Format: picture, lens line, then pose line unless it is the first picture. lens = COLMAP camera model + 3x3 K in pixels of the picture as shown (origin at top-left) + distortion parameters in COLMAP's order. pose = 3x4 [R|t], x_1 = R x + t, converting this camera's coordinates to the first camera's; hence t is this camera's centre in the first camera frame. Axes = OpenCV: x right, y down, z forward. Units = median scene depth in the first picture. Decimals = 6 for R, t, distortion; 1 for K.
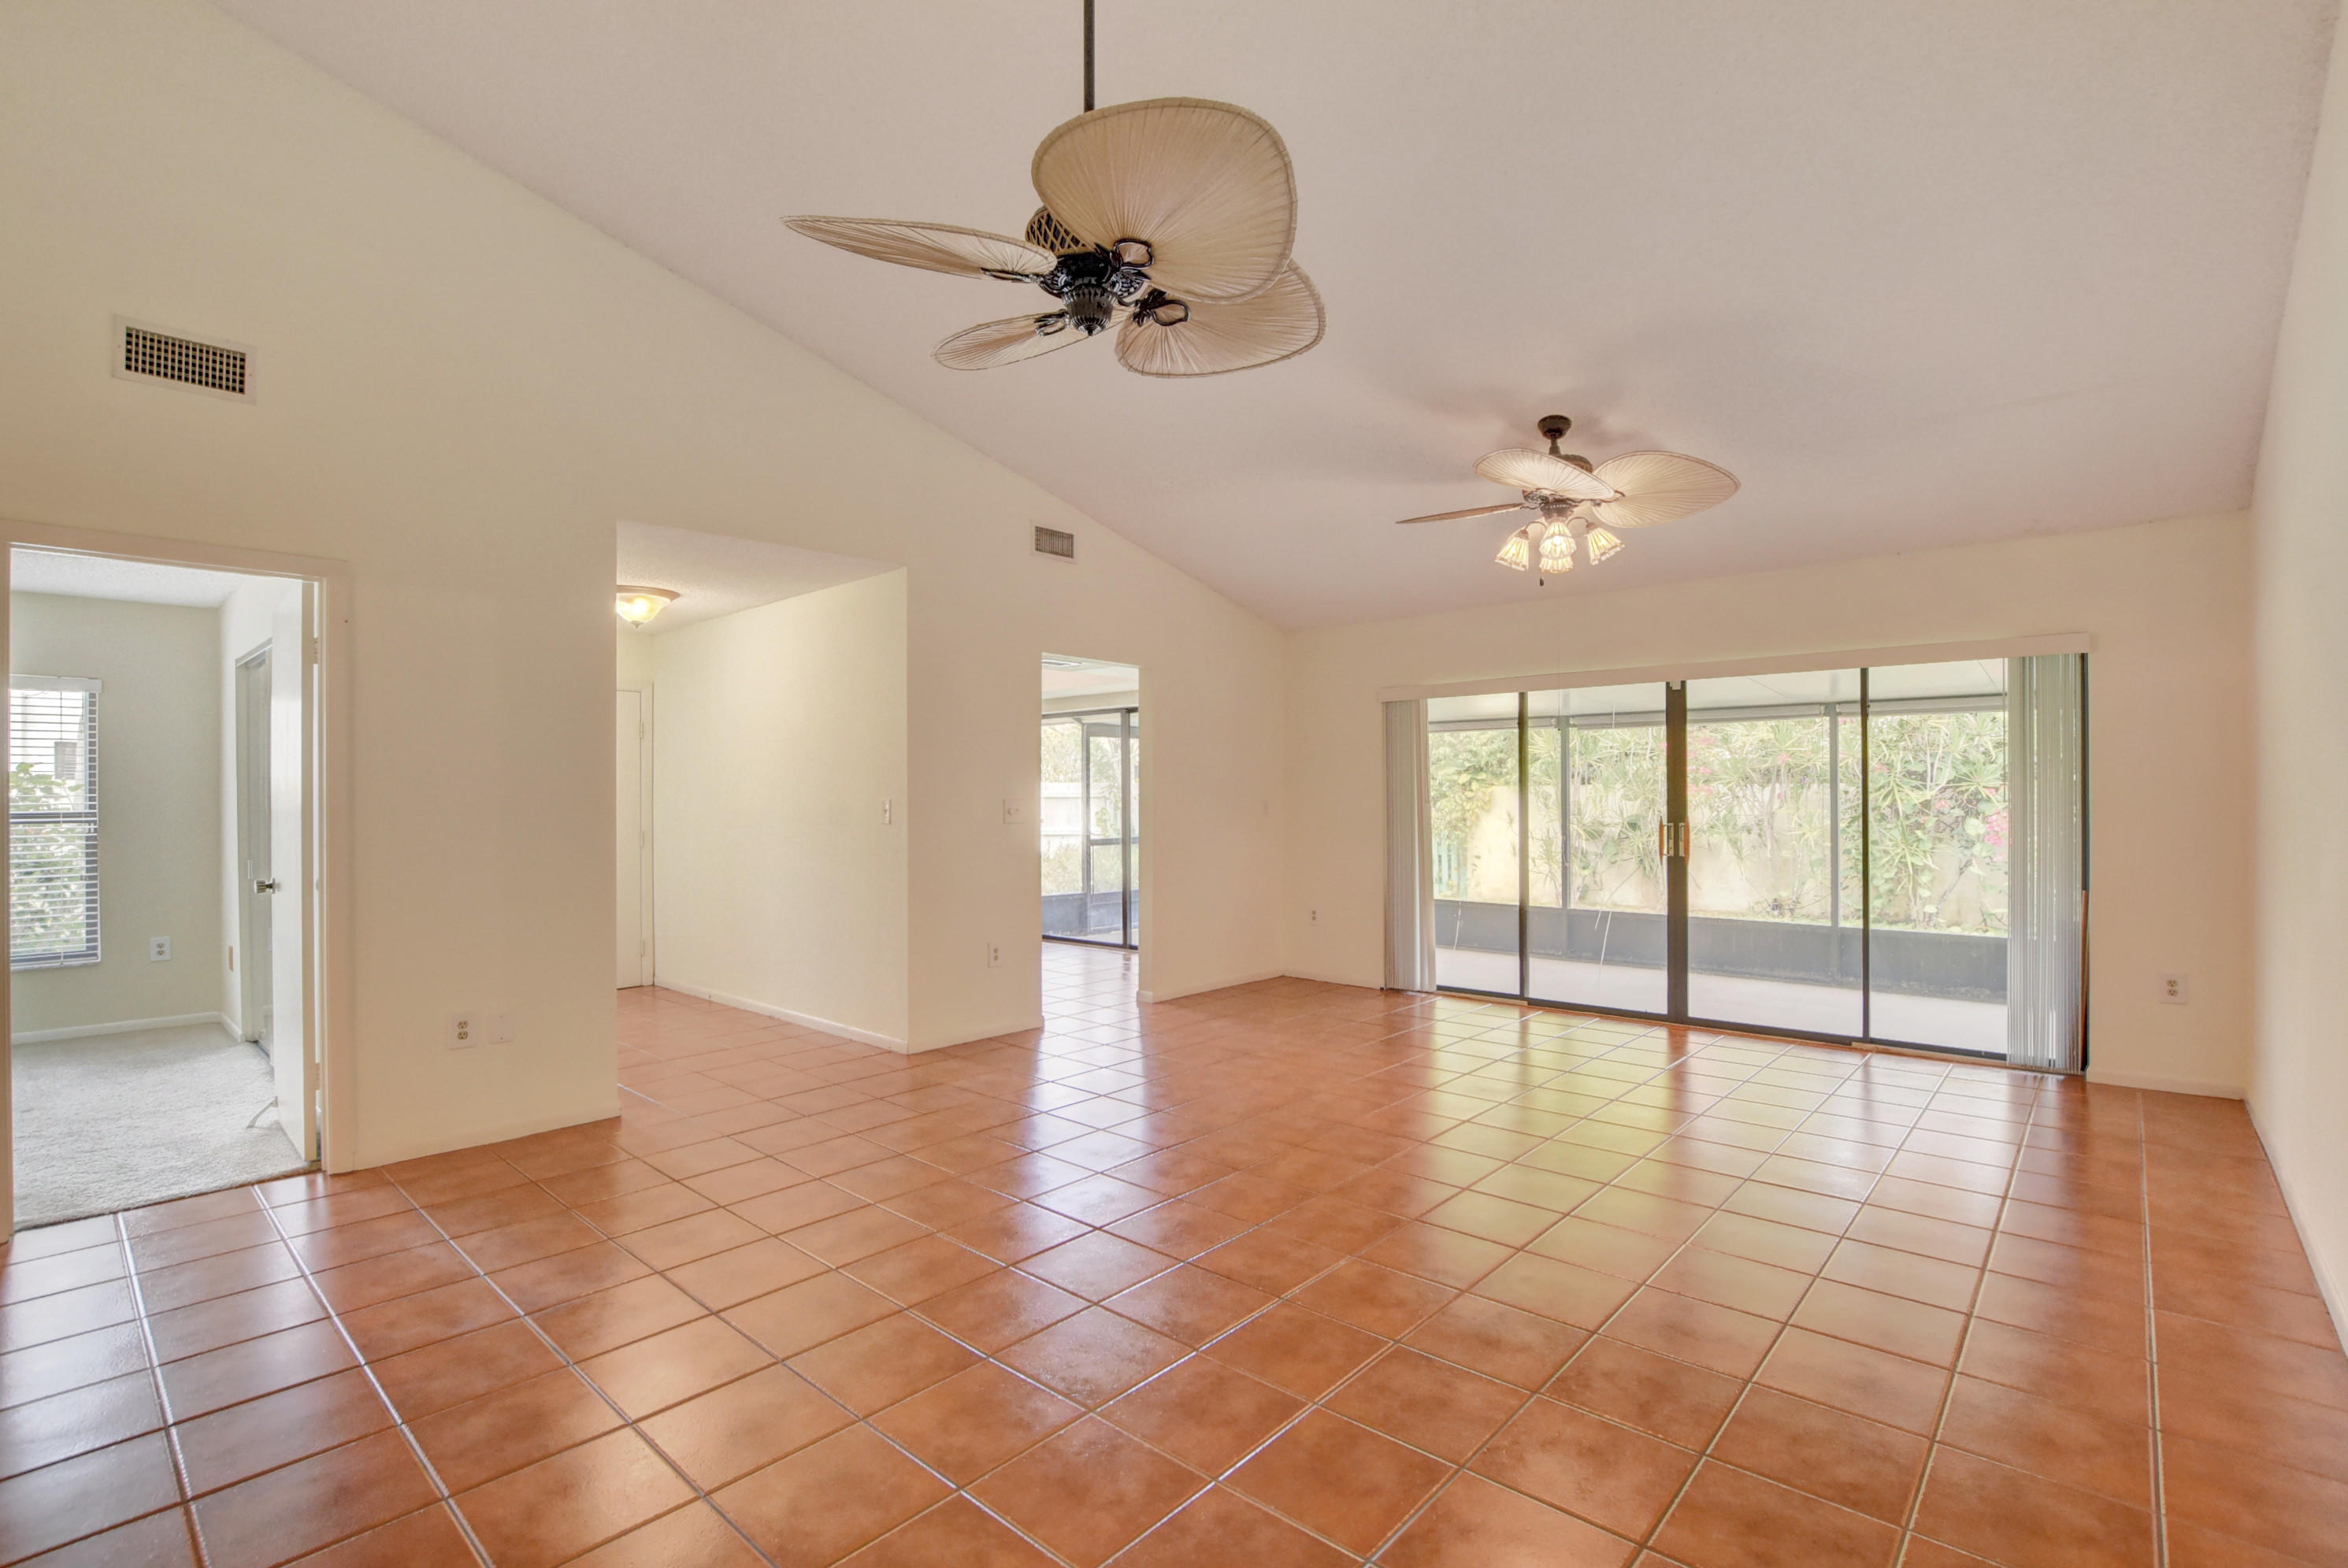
lens RADIAL K [[1078.3, 0, 1153.7], [0, 1078.3, 790.1], [0, 0, 1]] dist [-0.024244, 0.002679]
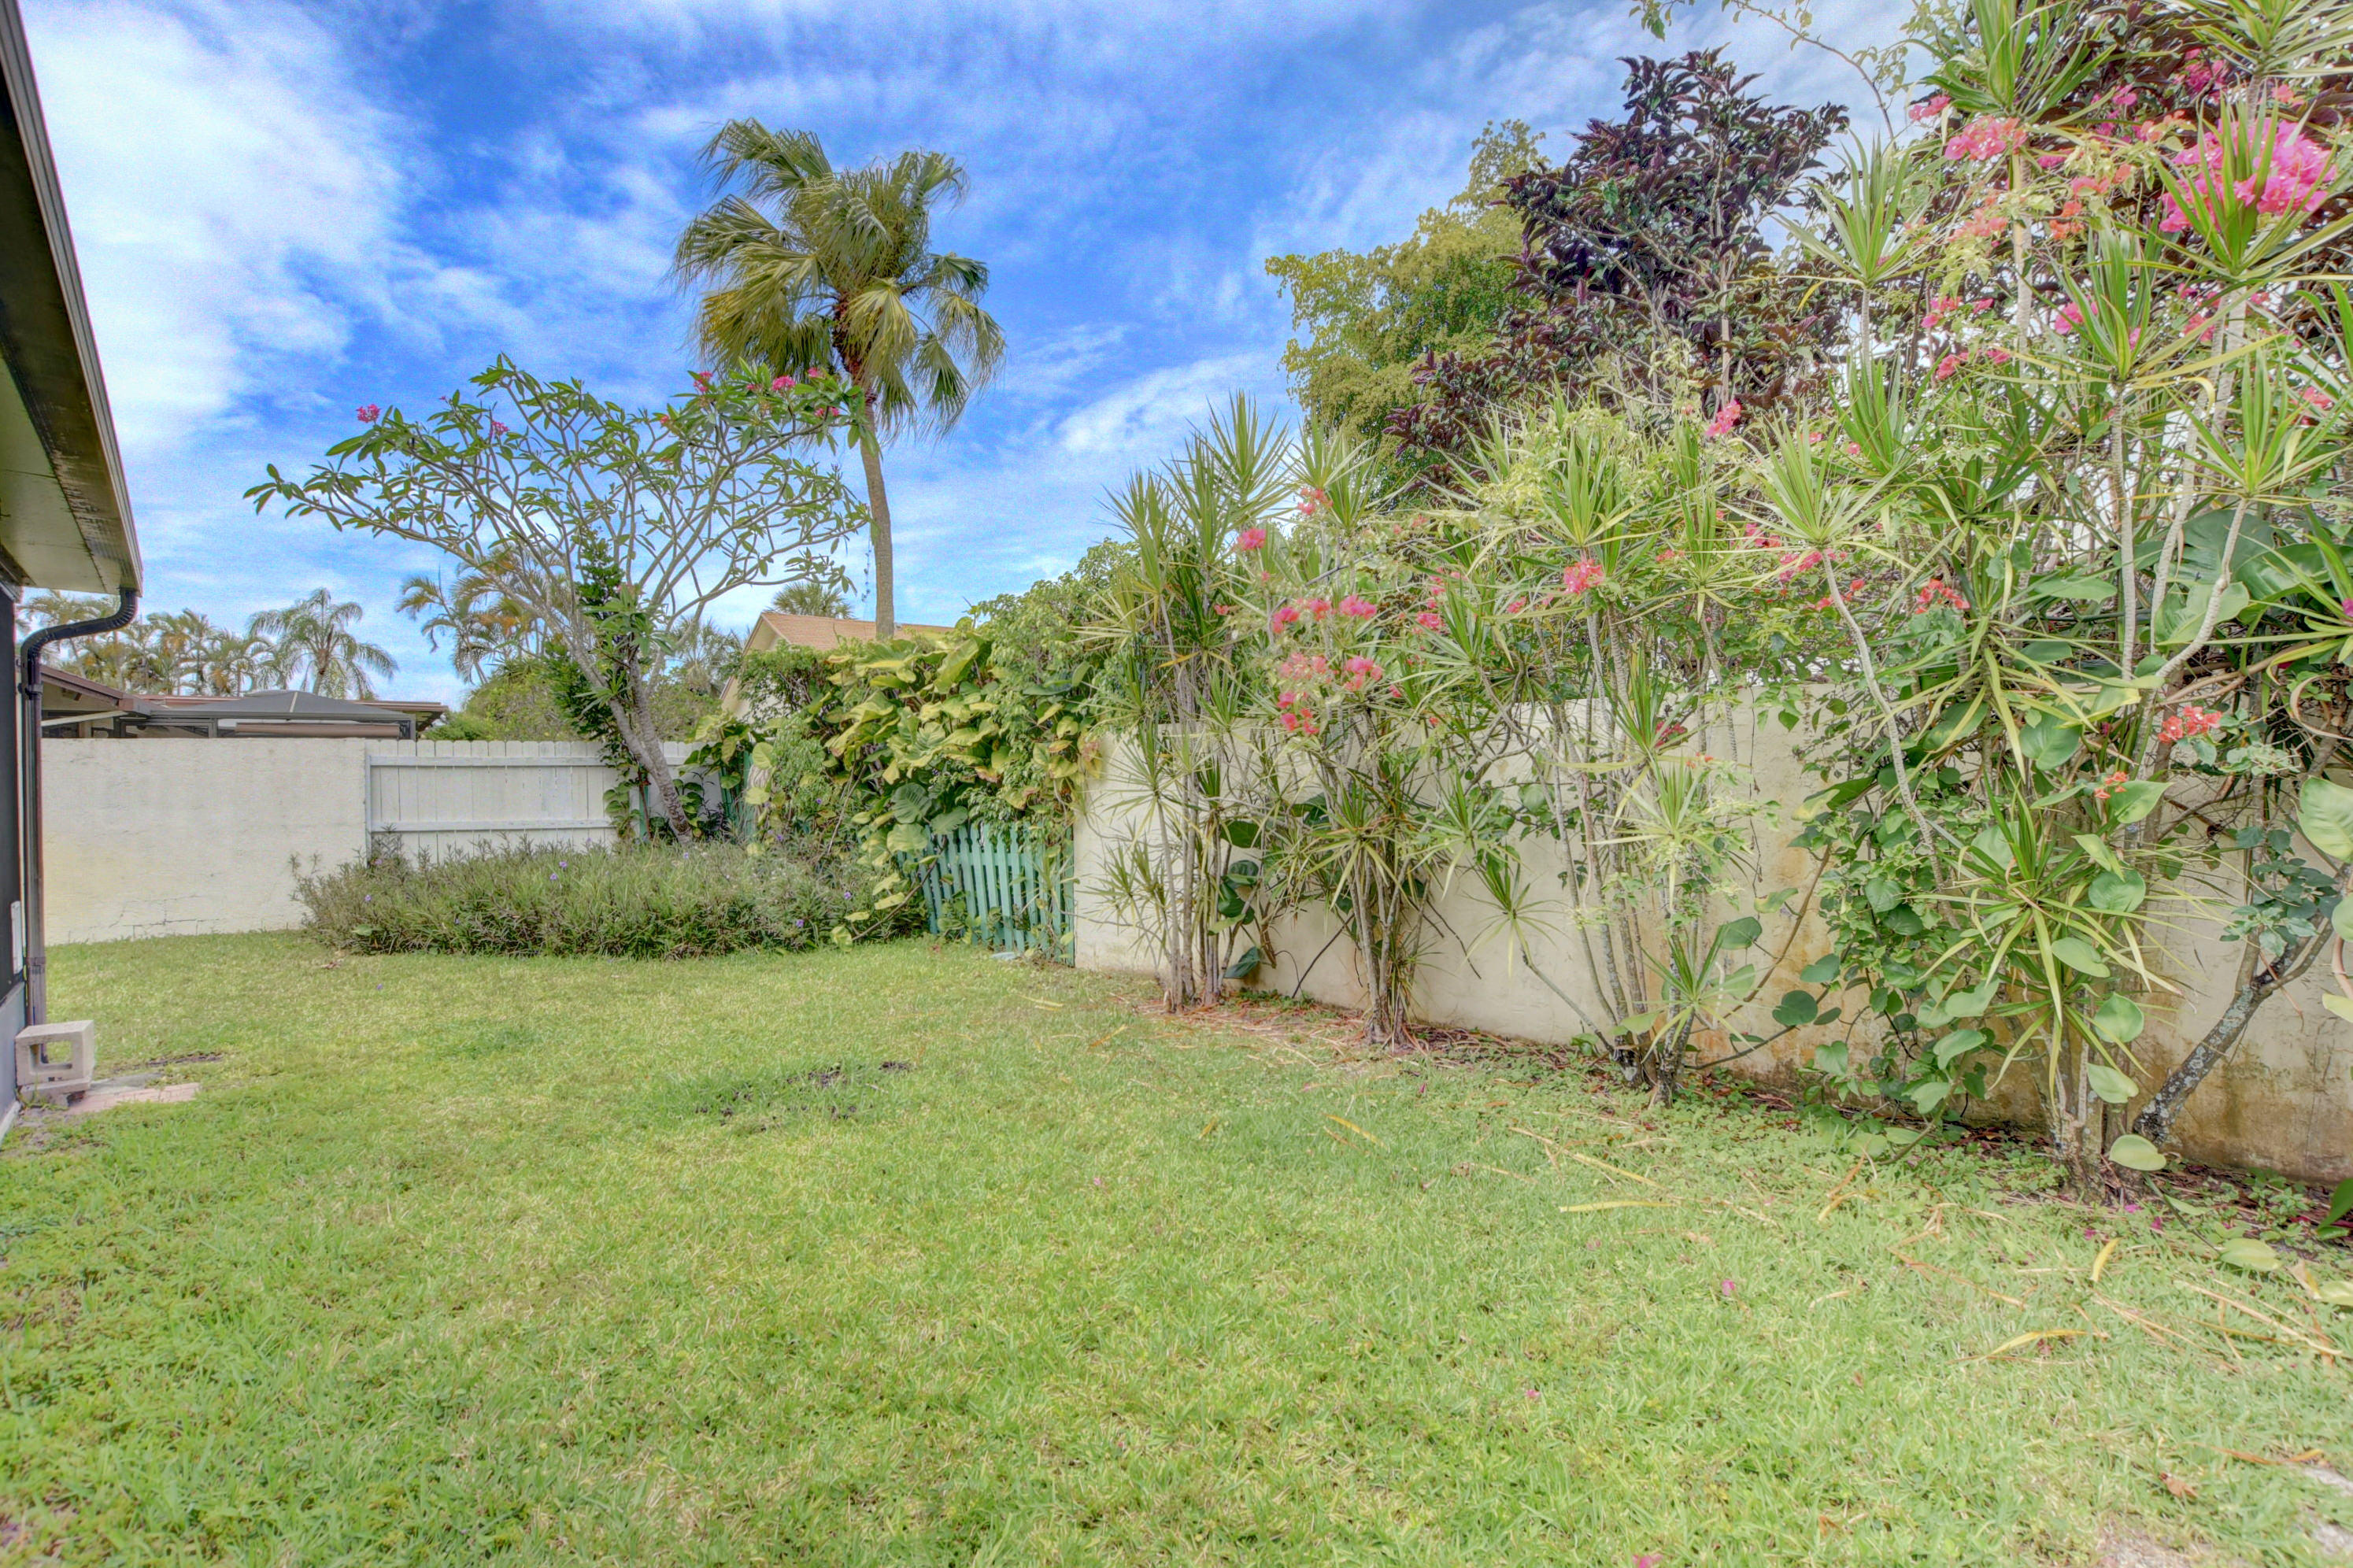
lens RADIAL K [[1070.4, 0, 1196.7], [0, 1070.4, 781.3], [0, 0, 1]] dist [-0.019734, -0.000029]
pose [[0.997868, -0.008224, -0.064751, 0.665328], [0.008864, 0.999915, 0.009600, 0.026679], [0.064667, -0.010153, 0.997855, 0.936445]]
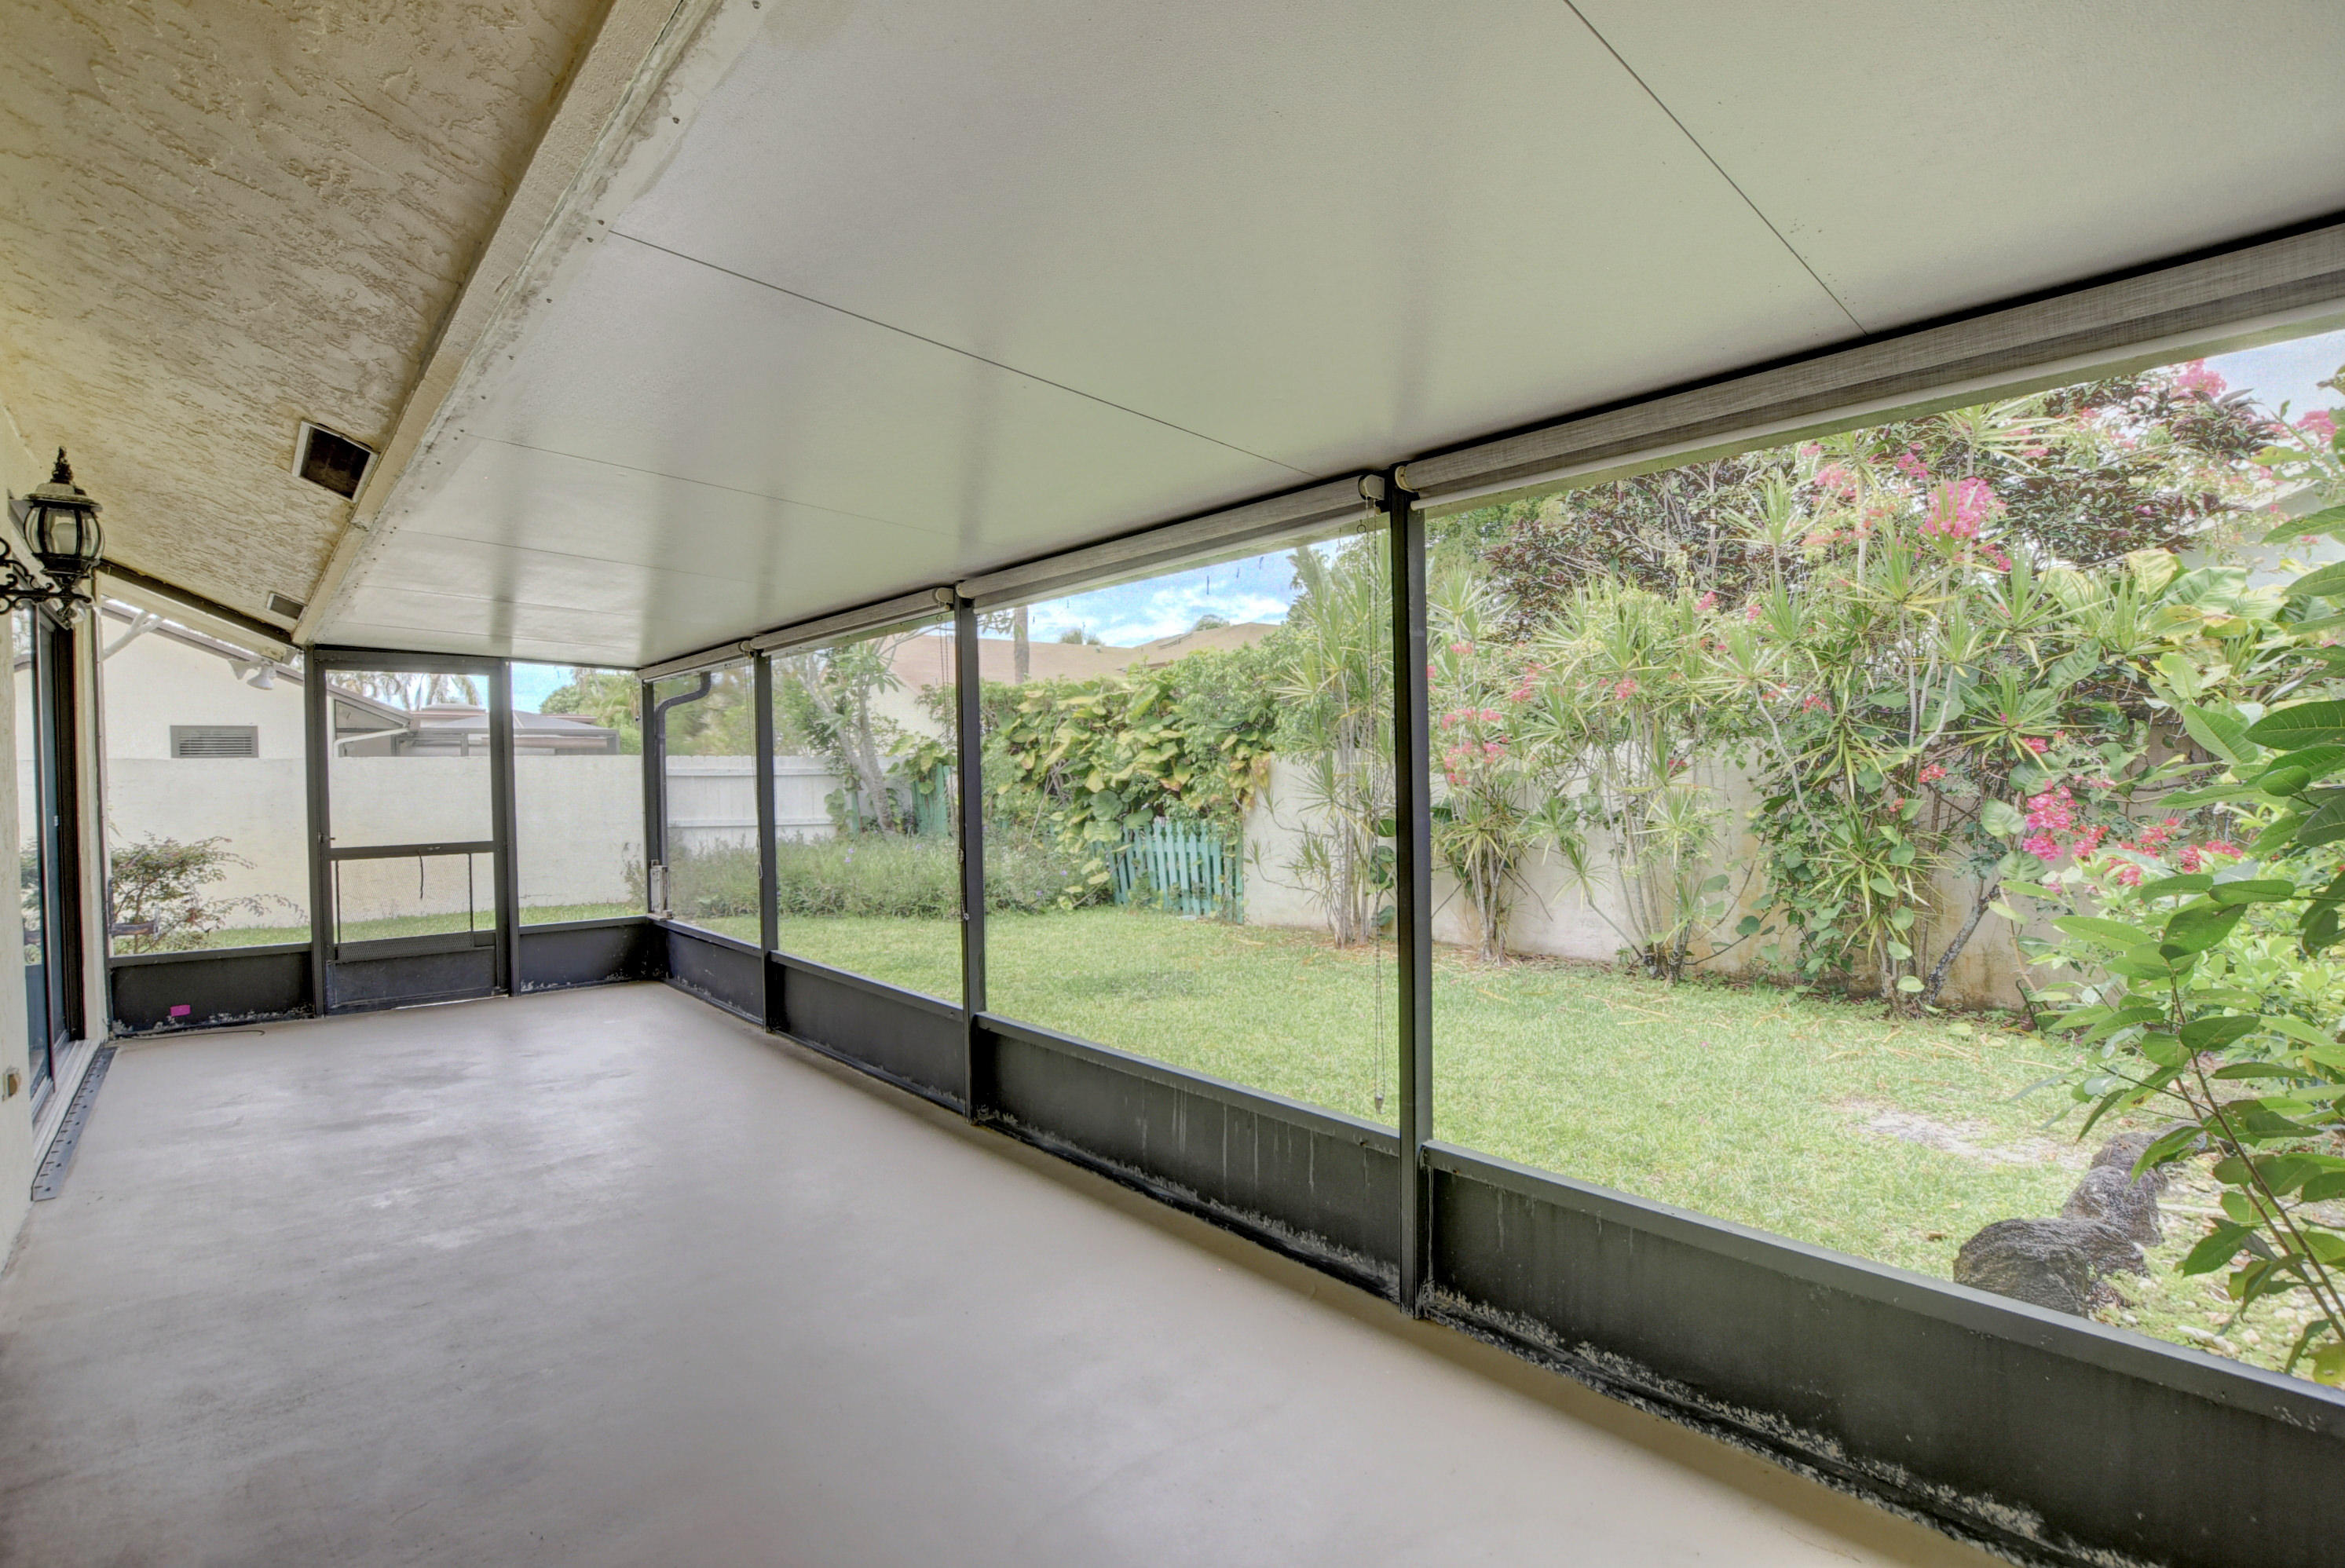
lens RADIAL K [[1076.9, 0, 1170.4], [0, 1076.9, 788.9], [0, 0, 1]] dist [-0.024244, 0.002679]
pose [[0.995450, -0.009731, -0.094785, 0.547543], [0.011676, 0.999732, 0.019990, 0.008449], [0.094565, -0.021006, 0.995297, 0.601181]]
